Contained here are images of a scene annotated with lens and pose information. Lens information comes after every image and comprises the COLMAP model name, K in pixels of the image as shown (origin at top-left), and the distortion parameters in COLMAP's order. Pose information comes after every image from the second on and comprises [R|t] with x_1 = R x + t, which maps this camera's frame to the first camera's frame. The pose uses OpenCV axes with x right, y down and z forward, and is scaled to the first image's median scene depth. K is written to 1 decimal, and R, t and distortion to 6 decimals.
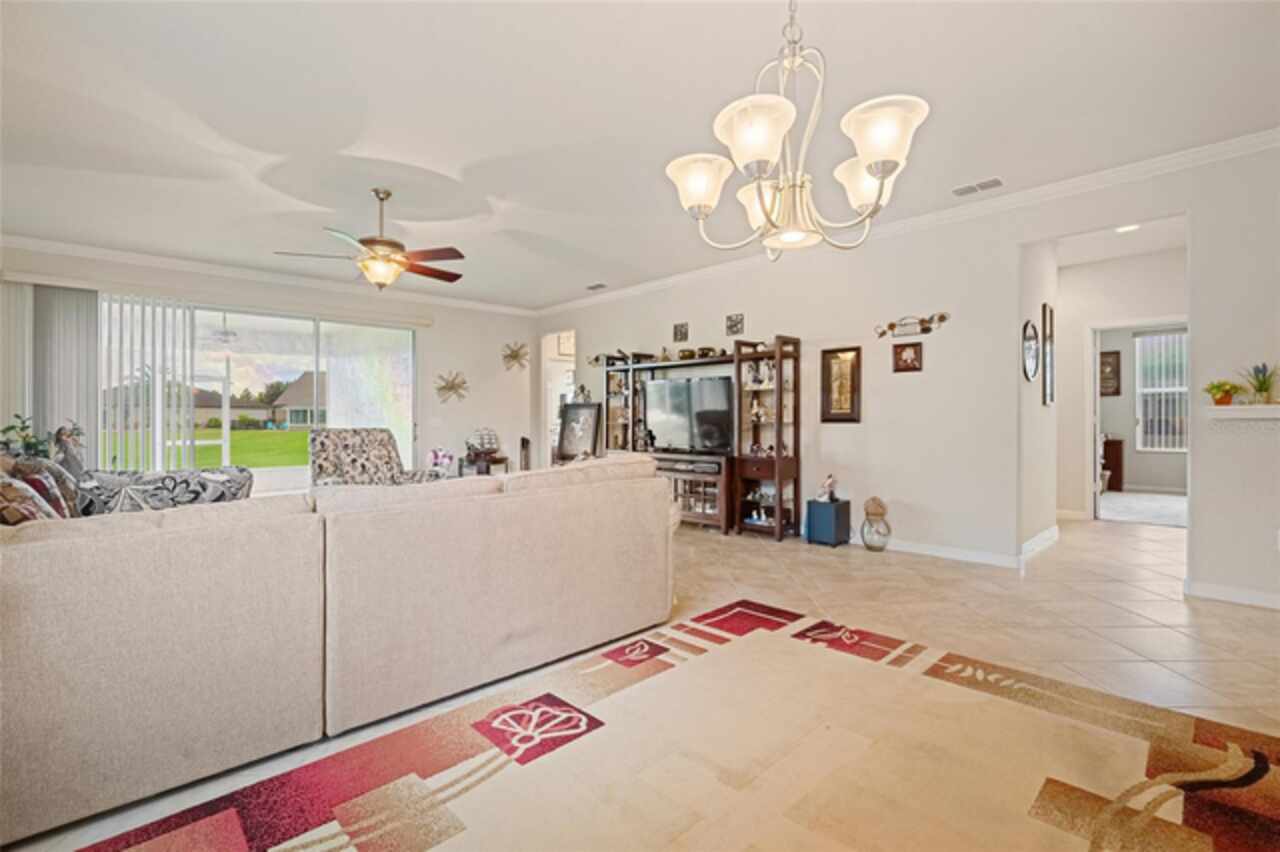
lens RADIAL K [[585.0, 0, 647.5], [0, 585.0, 420.4], [0, 0, 1]] dist [0.002214, 0.000107]
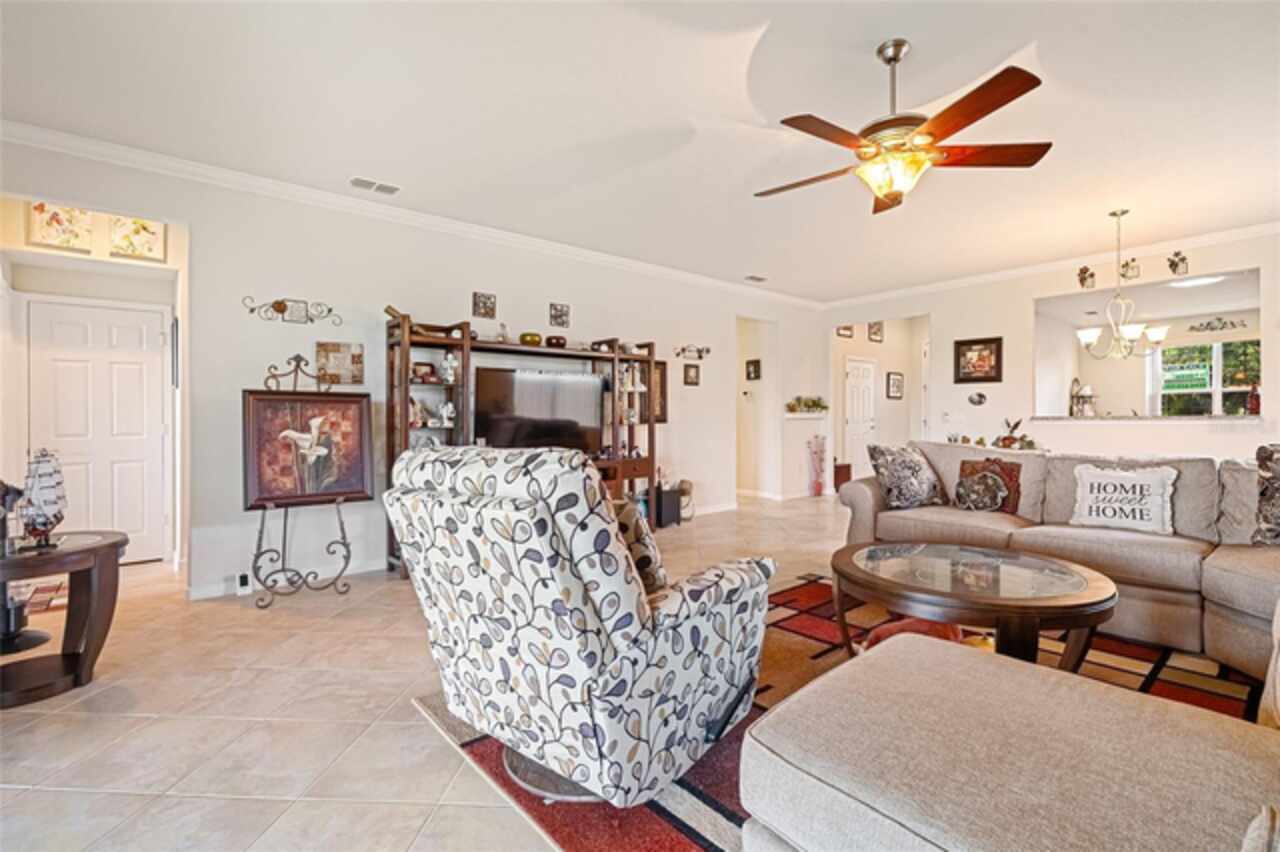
lens RADIAL K [[585.0, 0, 647.8], [0, 585.0, 426.0], [0, 0, 1]] dist [0.002214, 0.000107]
pose [[0.064025, -0.021584, 0.997715, -0.747873], [-0.002872, 0.999758, 0.021813, -0.014757], [-0.997944, -0.004262, 0.063948, 0.821306]]
